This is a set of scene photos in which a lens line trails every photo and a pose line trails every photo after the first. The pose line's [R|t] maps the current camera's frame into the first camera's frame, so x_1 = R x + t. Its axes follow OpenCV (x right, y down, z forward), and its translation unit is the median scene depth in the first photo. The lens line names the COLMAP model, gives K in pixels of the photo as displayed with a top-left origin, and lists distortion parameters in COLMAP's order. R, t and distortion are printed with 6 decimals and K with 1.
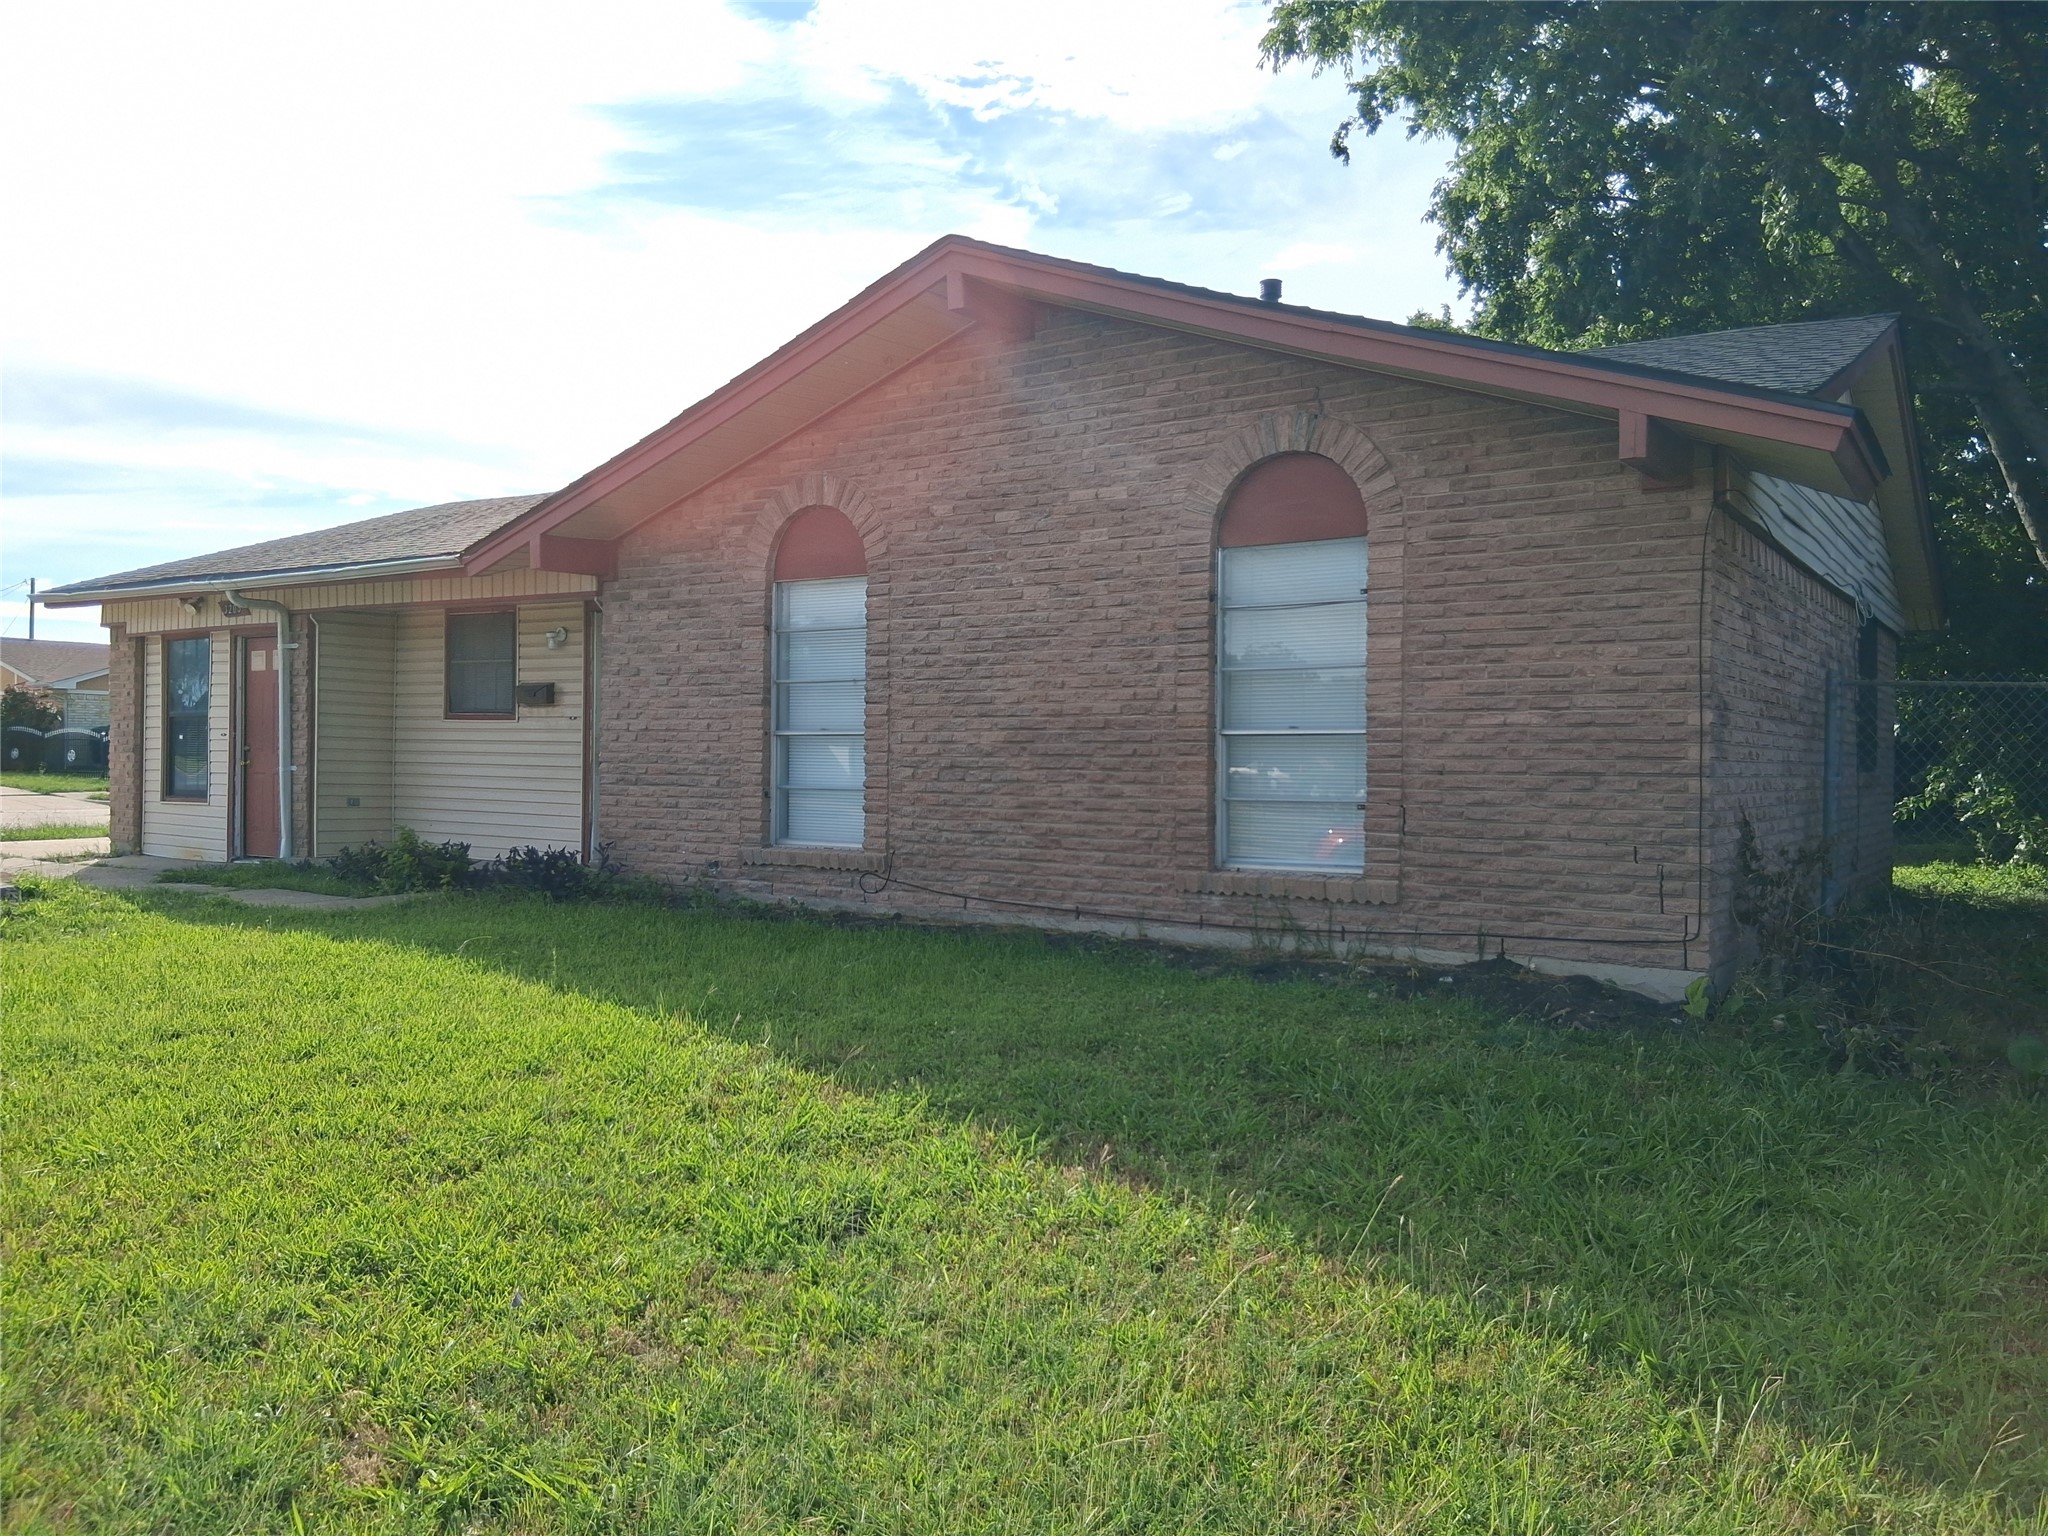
lens RADIAL K [[1543.7, 0, 1024.0], [0, 1543.7, 768.0], [0, 0, 1]] dist [0.108035, -0.196499]
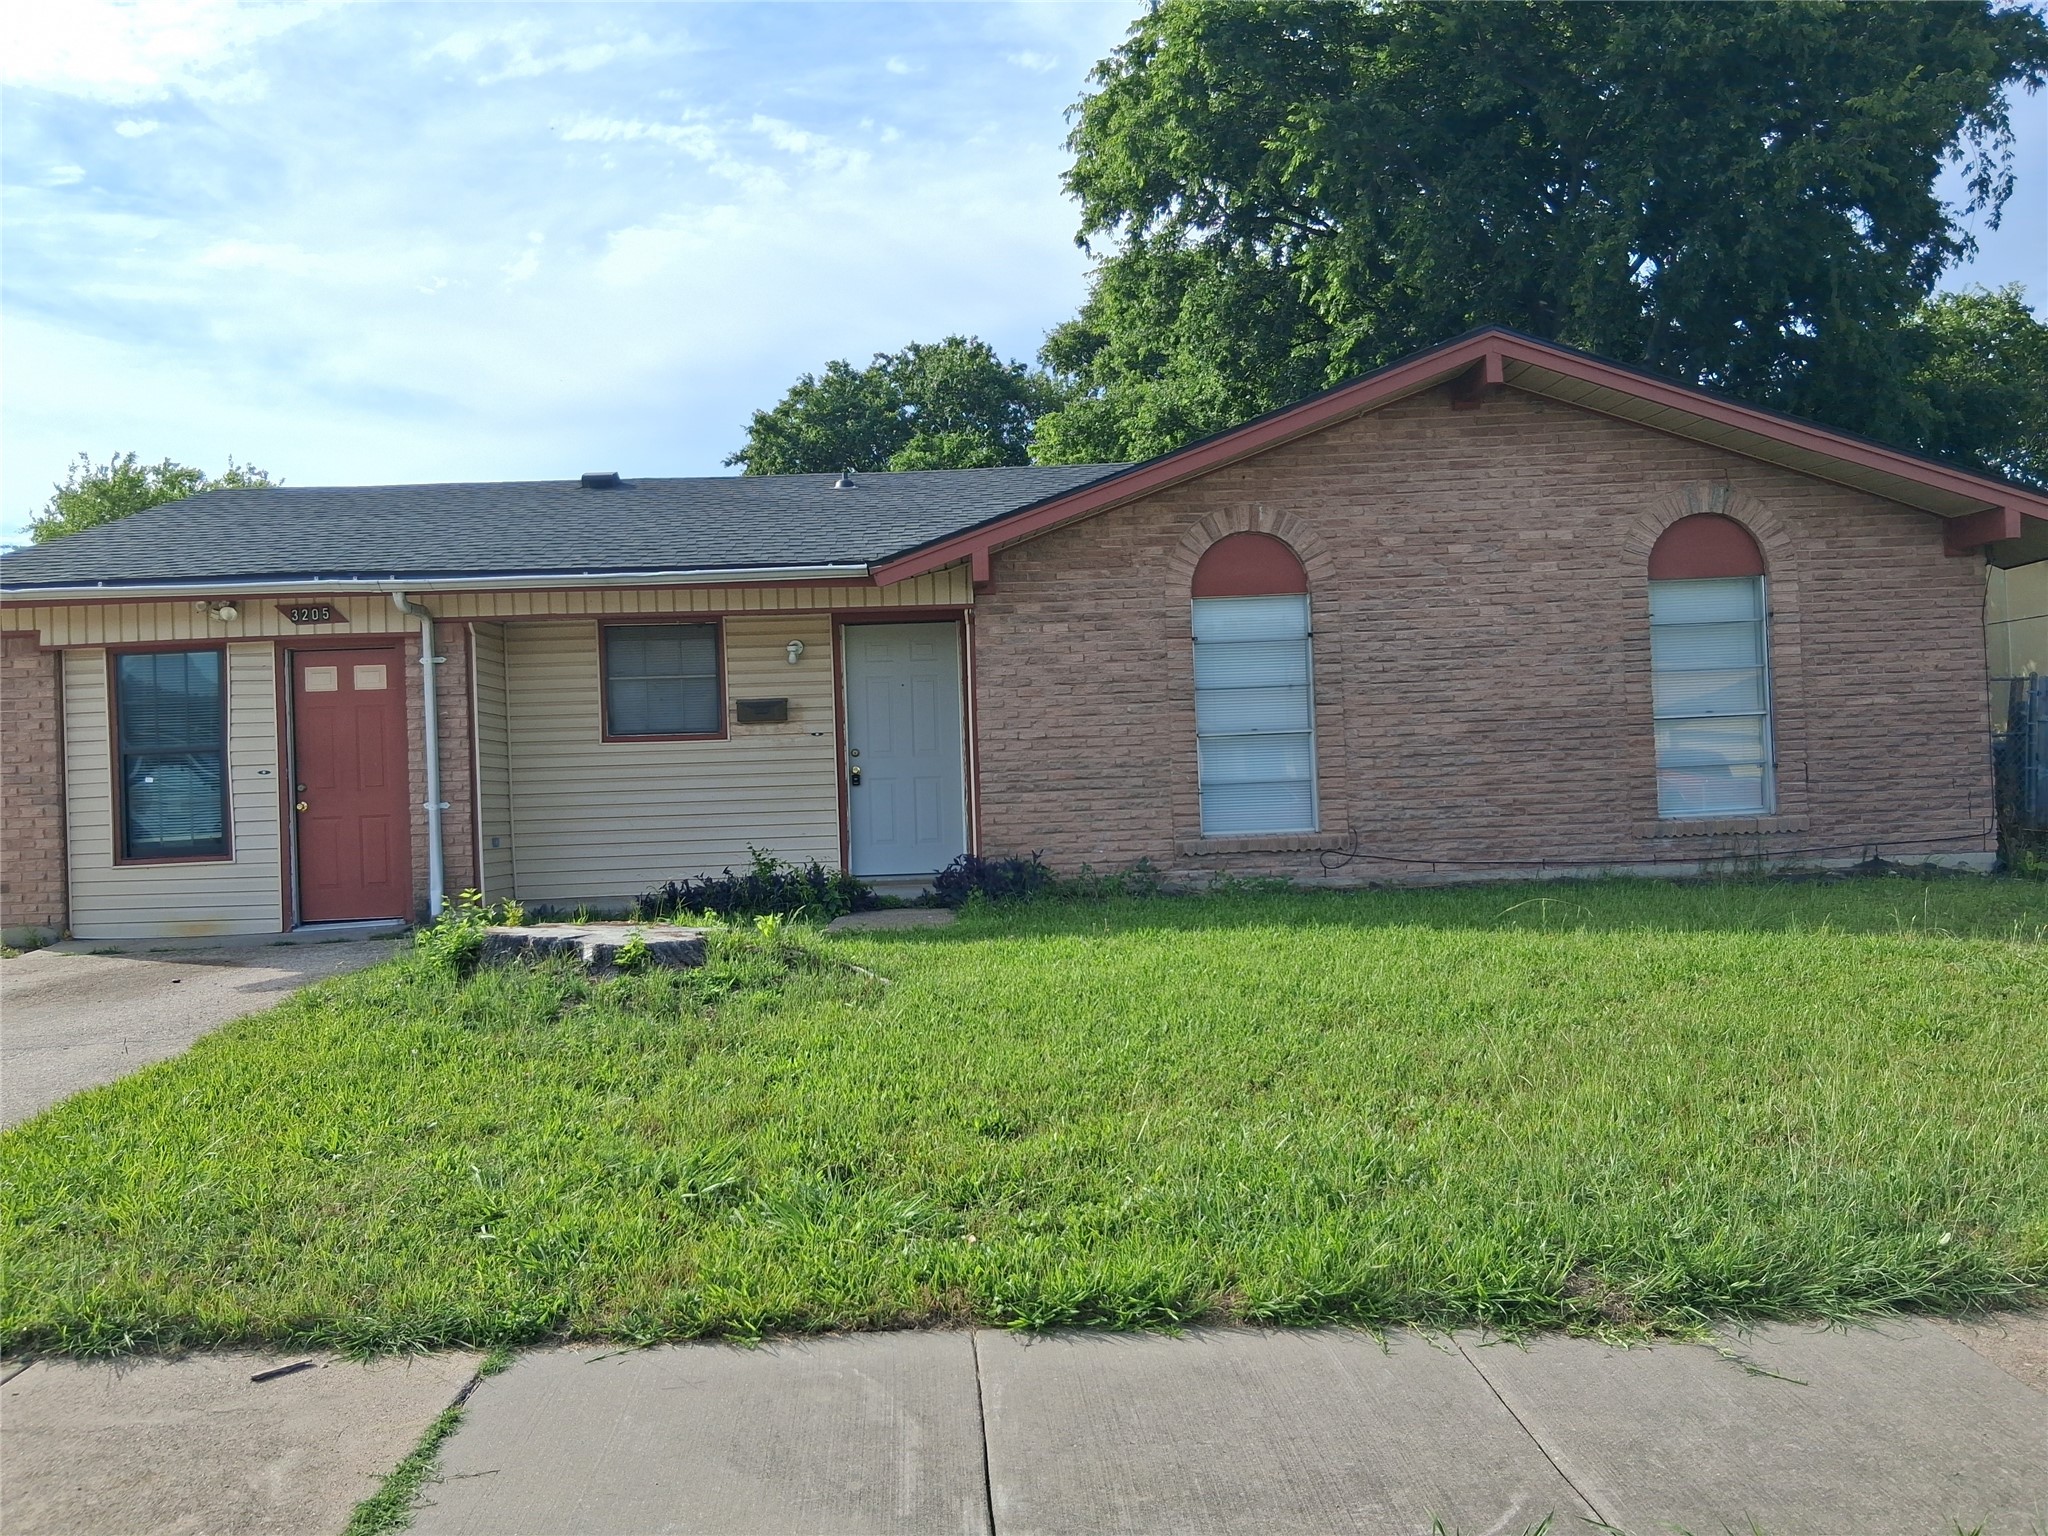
lens RADIAL K [[1543.7, 0, 1024.0], [0, 1543.7, 768.0], [0, 0, 1]] dist [0.108035, -0.196499]
pose [[0.810166, -0.039119, 0.584893, -1.010742], [0.050597, 0.998714, -0.003289, -0.002254], [-0.584012, 0.032259, 0.811104, 0.202056]]
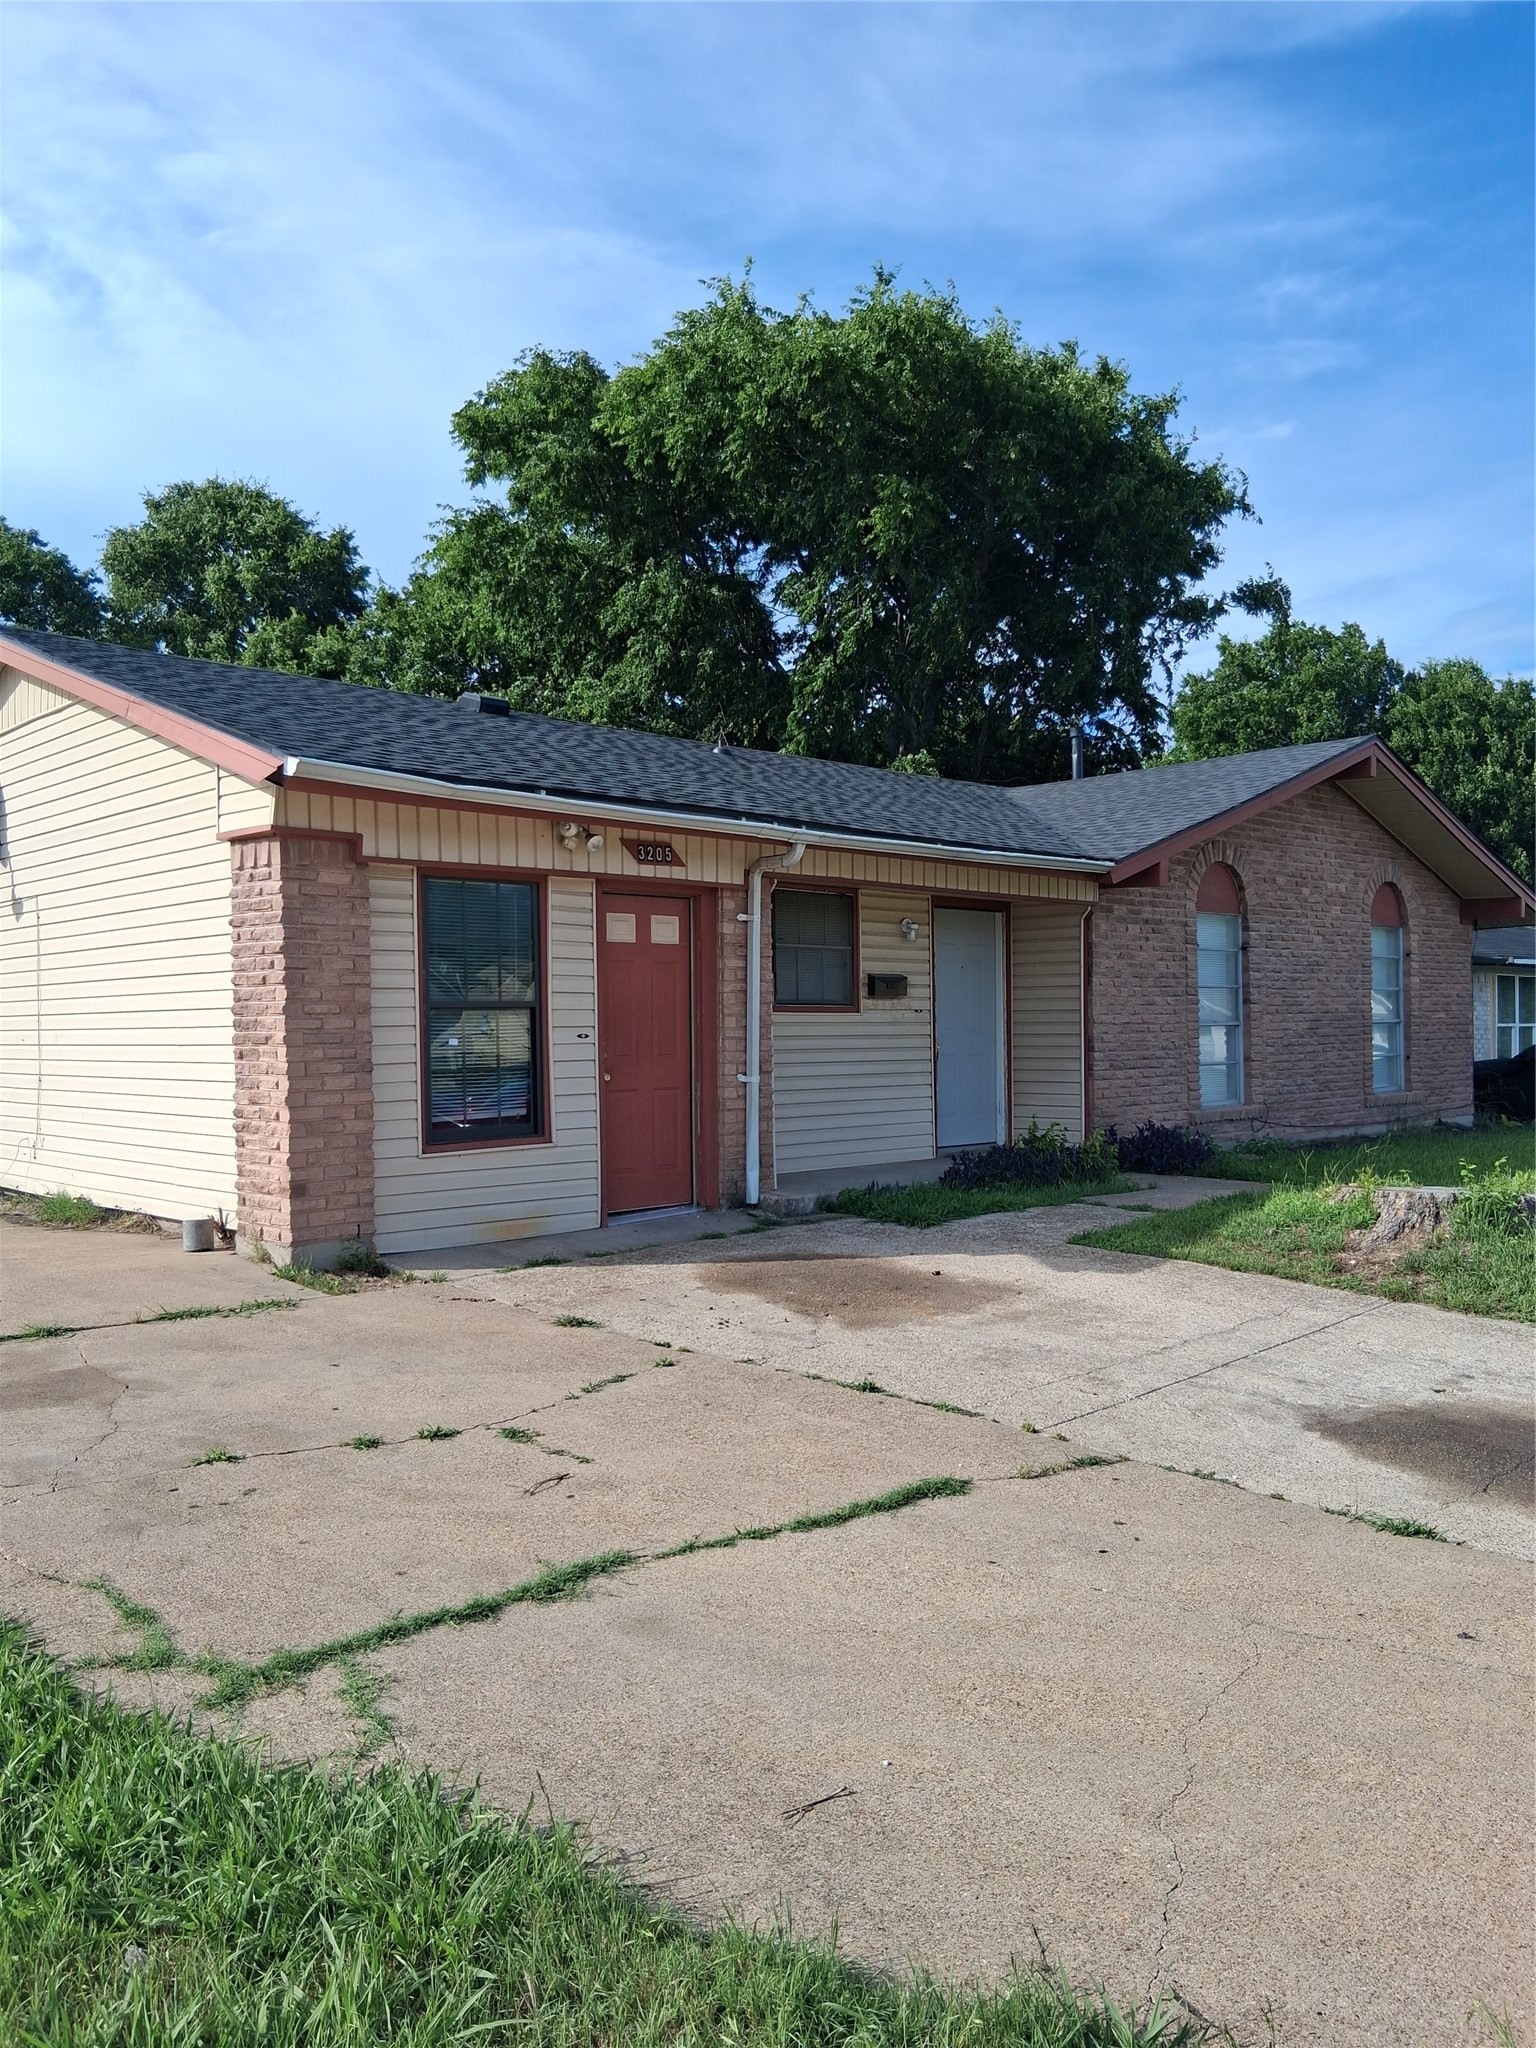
lens RADIAL K [[1543.7, 0, 781.0], [0, 1543.7, 1027.8], [0, 0, 1]] dist [0.108035, -0.196499]
pose [[0.198284, -0.016912, 0.979999, -1.726454], [0.016616, 0.999765, 0.013891, -0.049480], [-0.980004, 0.013529, 0.198518, 1.206246]]
